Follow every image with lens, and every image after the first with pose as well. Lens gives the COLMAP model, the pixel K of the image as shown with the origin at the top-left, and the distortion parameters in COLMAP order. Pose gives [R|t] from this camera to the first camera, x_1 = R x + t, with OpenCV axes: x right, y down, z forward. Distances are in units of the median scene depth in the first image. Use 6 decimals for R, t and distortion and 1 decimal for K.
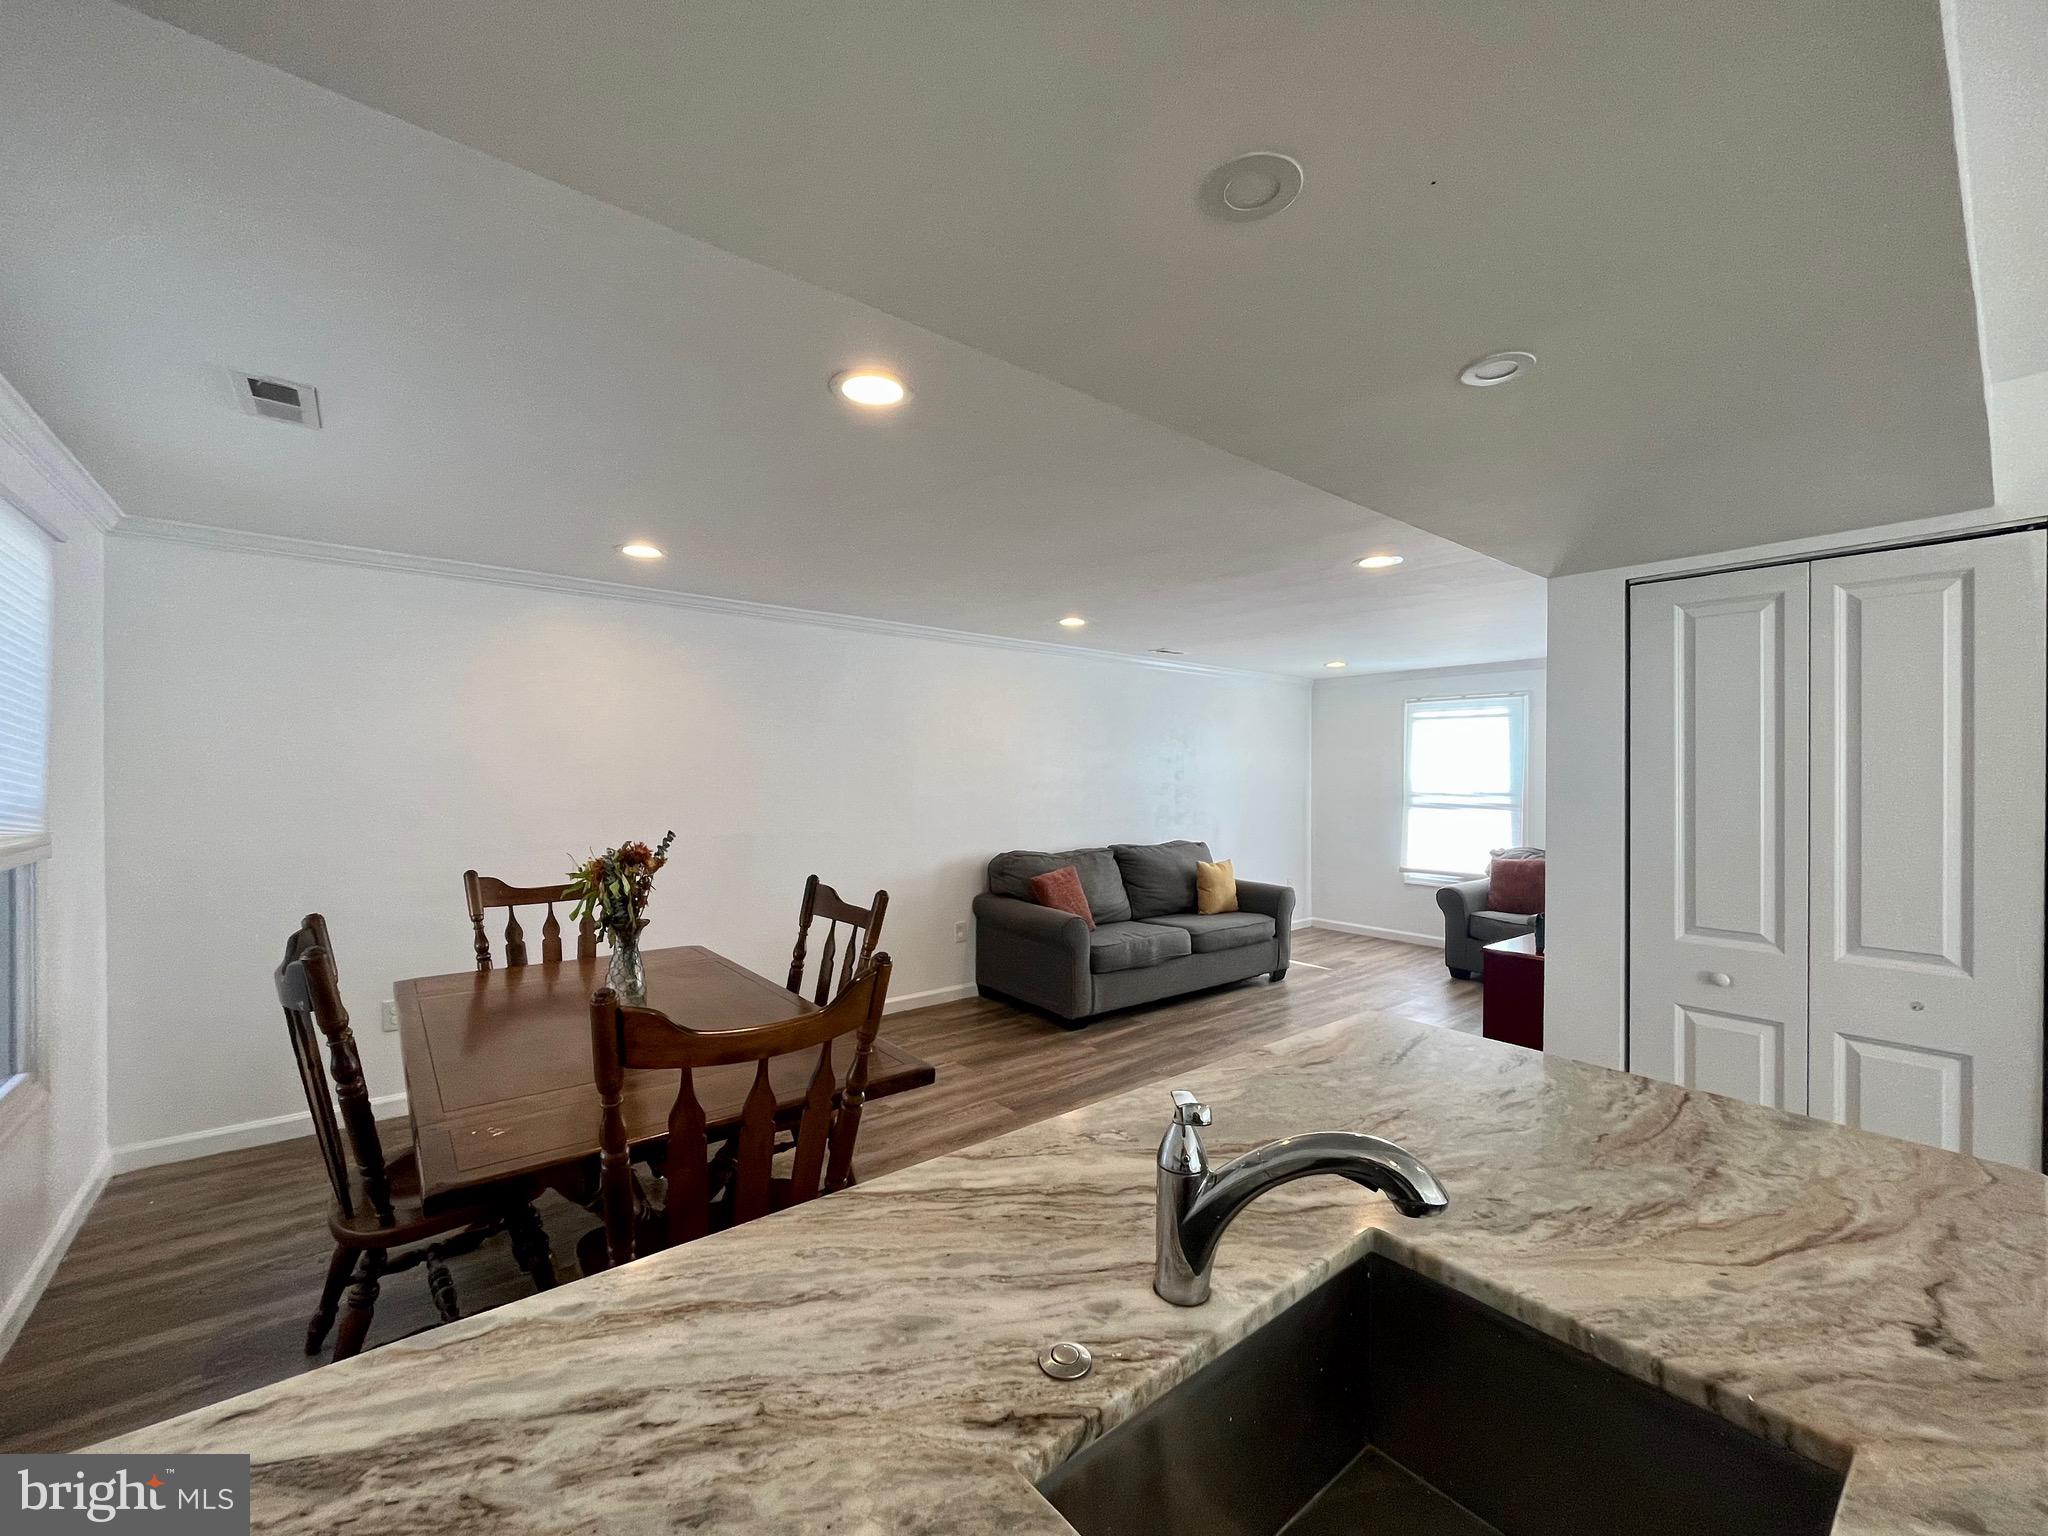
lens RADIAL K [[827.0, 0, 1026.1], [0, 827.0, 771.5], [0, 0, 1]] dist [-0.002167, -0.000221]
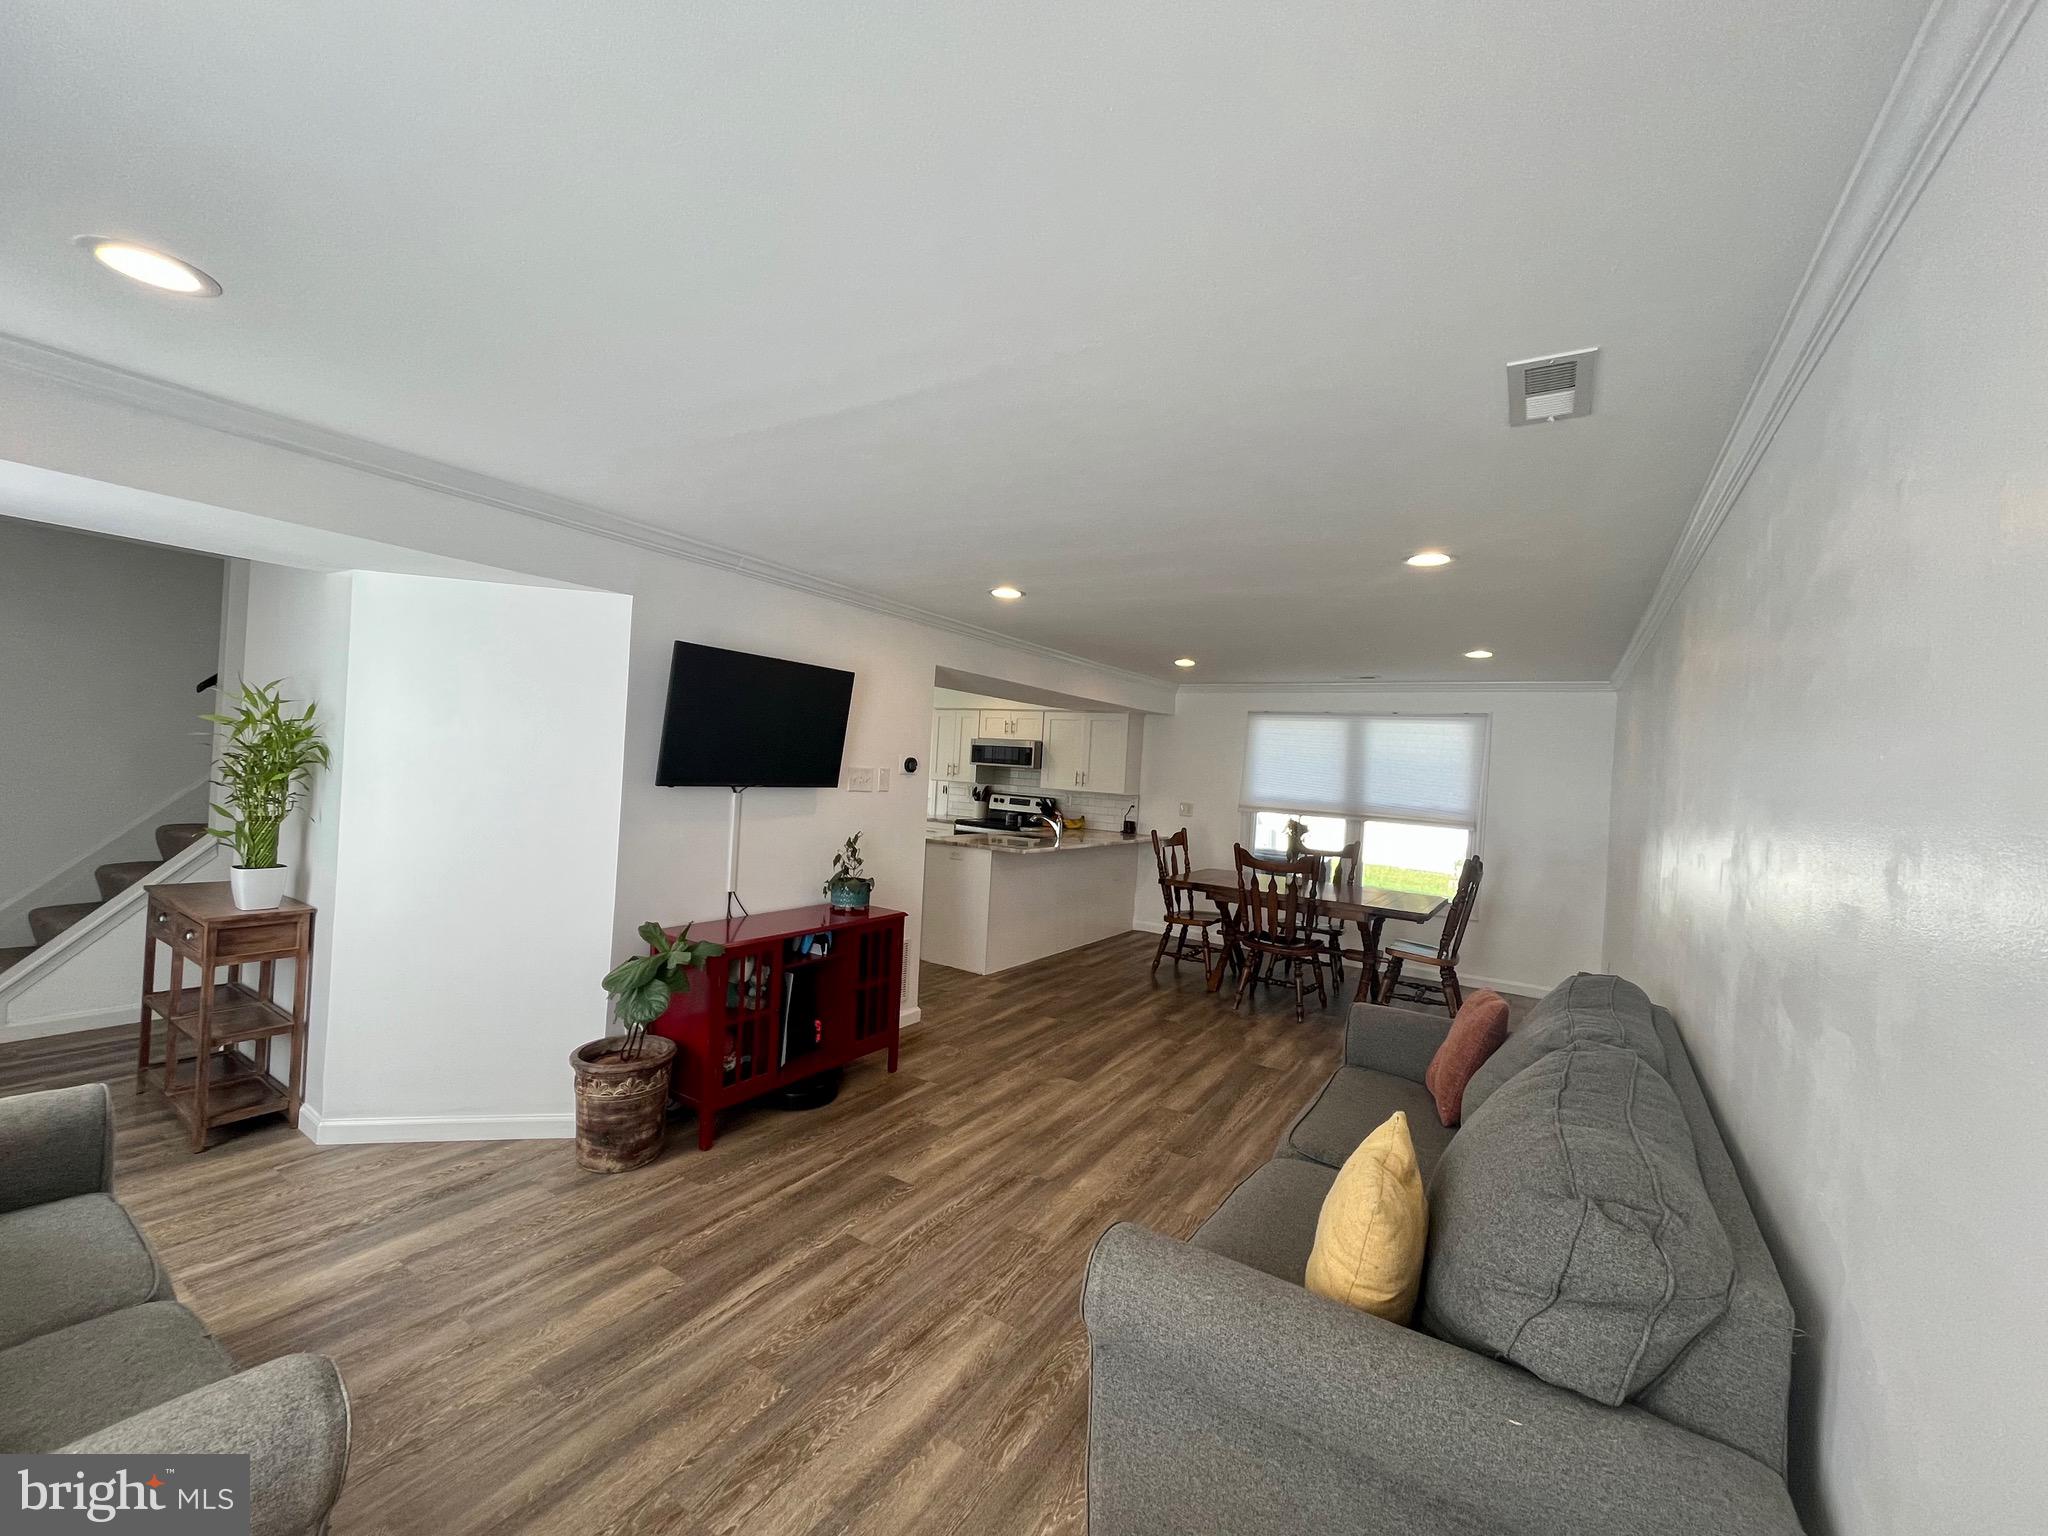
lens RADIAL K [[827.0, 0, 1026.1], [0, 827.0, 771.5], [0, 0, 1]] dist [-0.002167, -0.000221]
pose [[-0.950580, -0.058589, -0.304900, 0.607853], [-0.062889, 0.998011, 0.004293, -0.007281], [0.304042, 0.023256, -0.952375, 1.746437]]
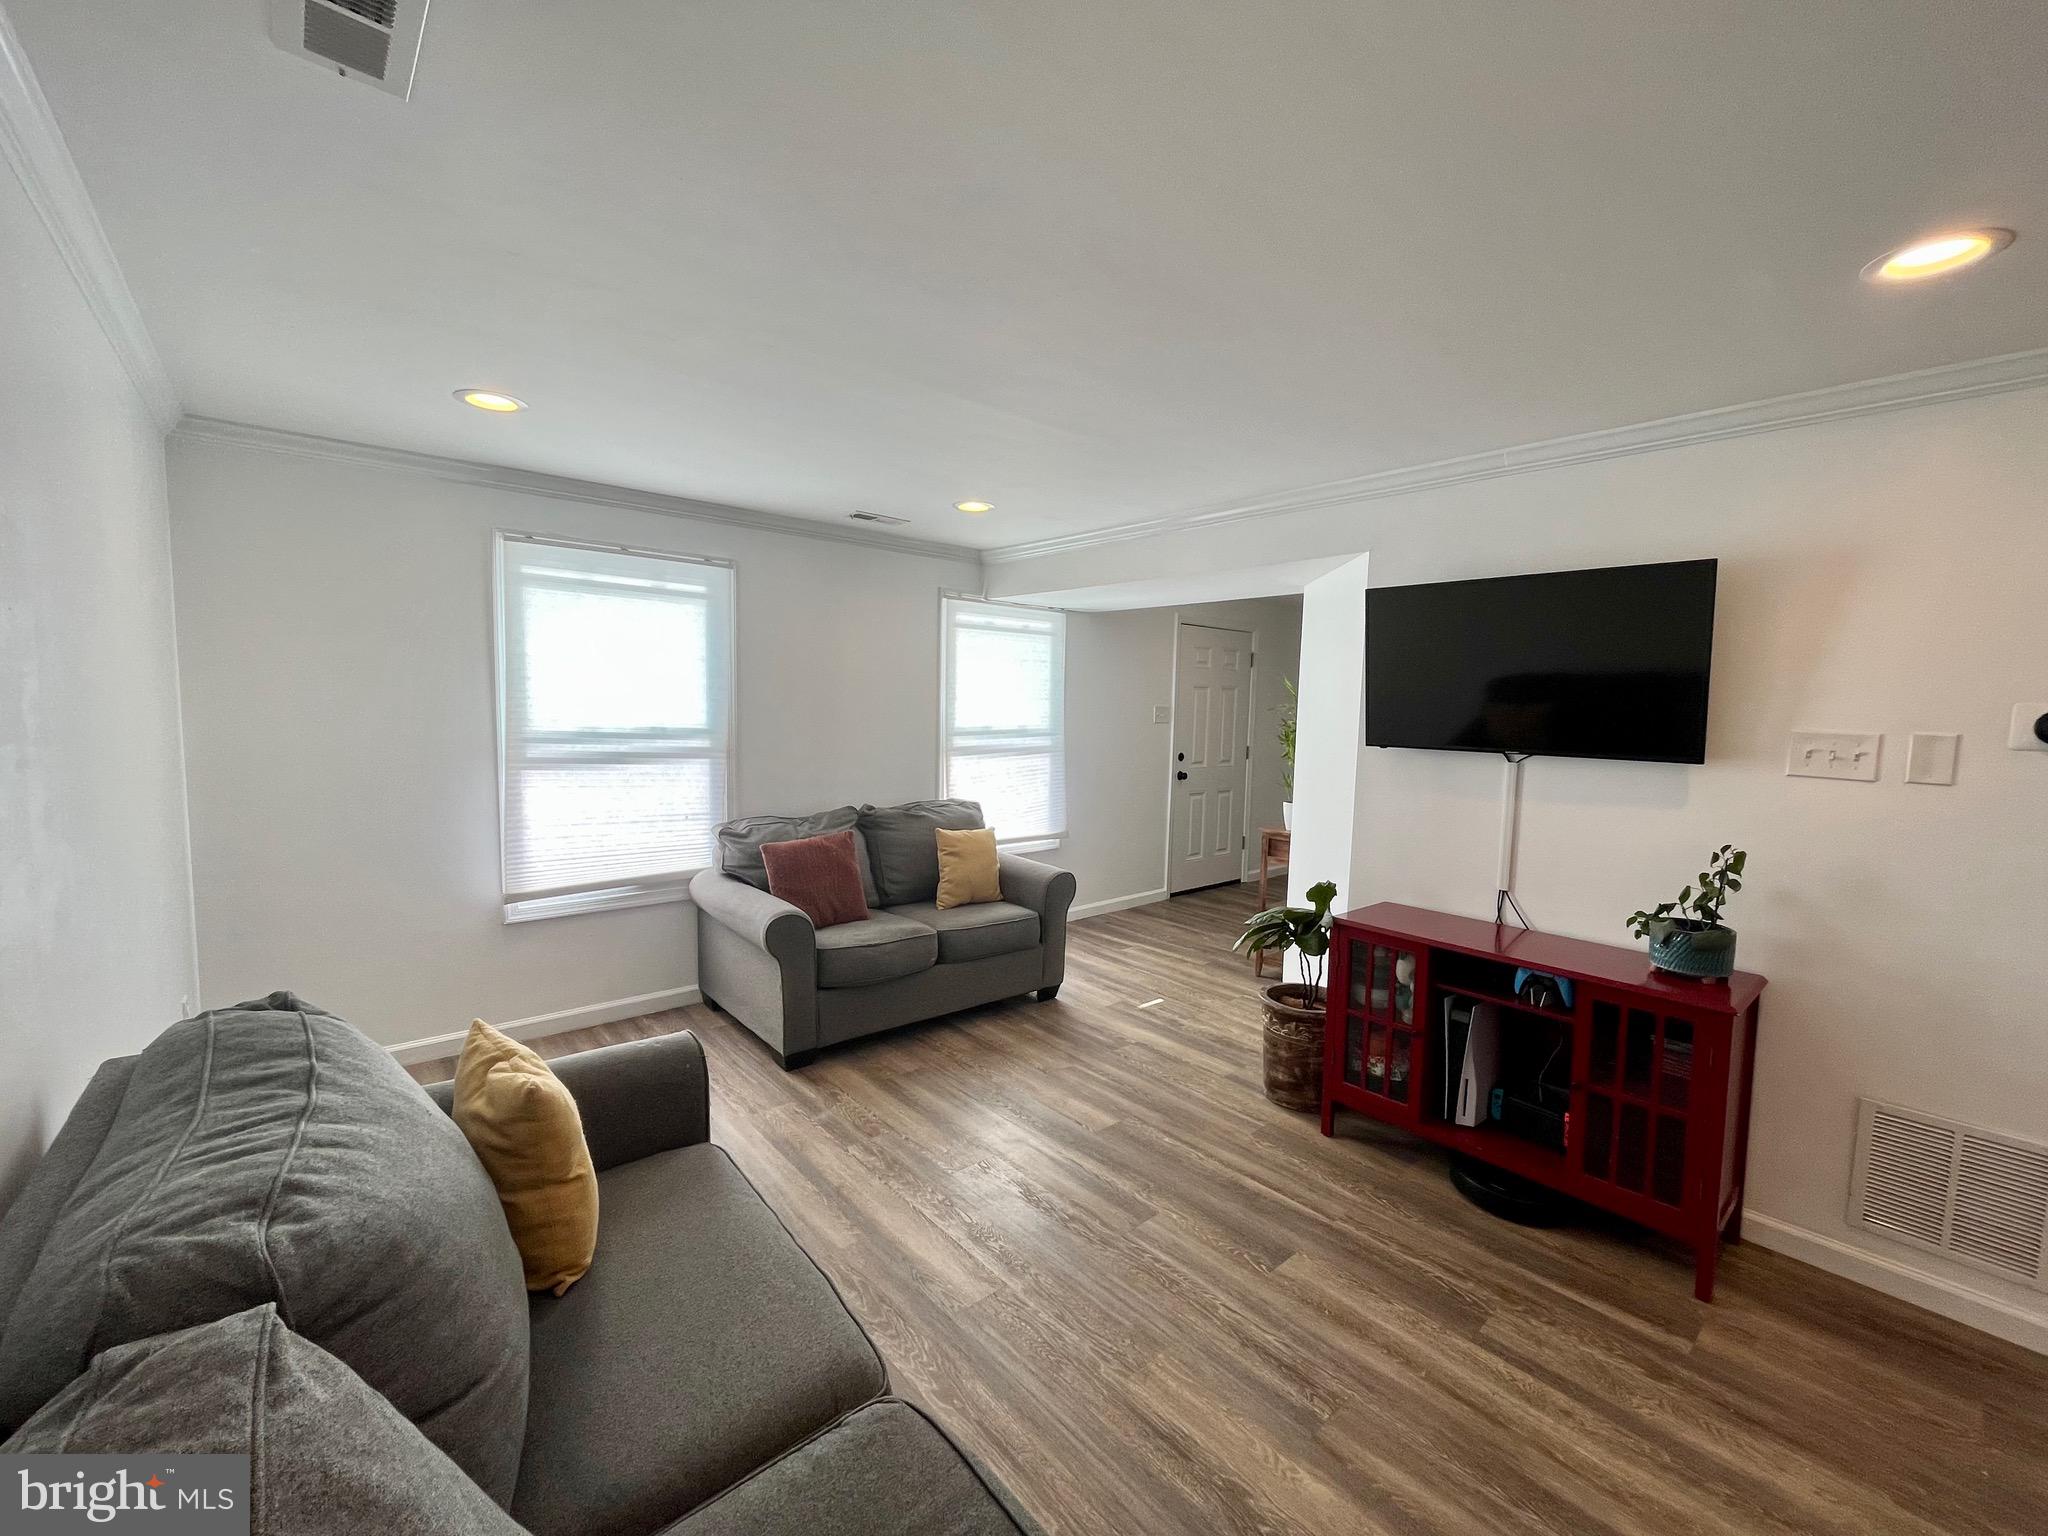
lens RADIAL K [[827.0, 0, 1026.1], [0, 827.0, 771.5], [0, 0, 1]] dist [-0.002167, -0.000221]
pose [[-0.023866, -0.089042, 0.995742, -0.025892], [-0.024553, 0.995777, 0.088457, -0.003728], [-0.999414, -0.022337, -0.025952, 1.229007]]
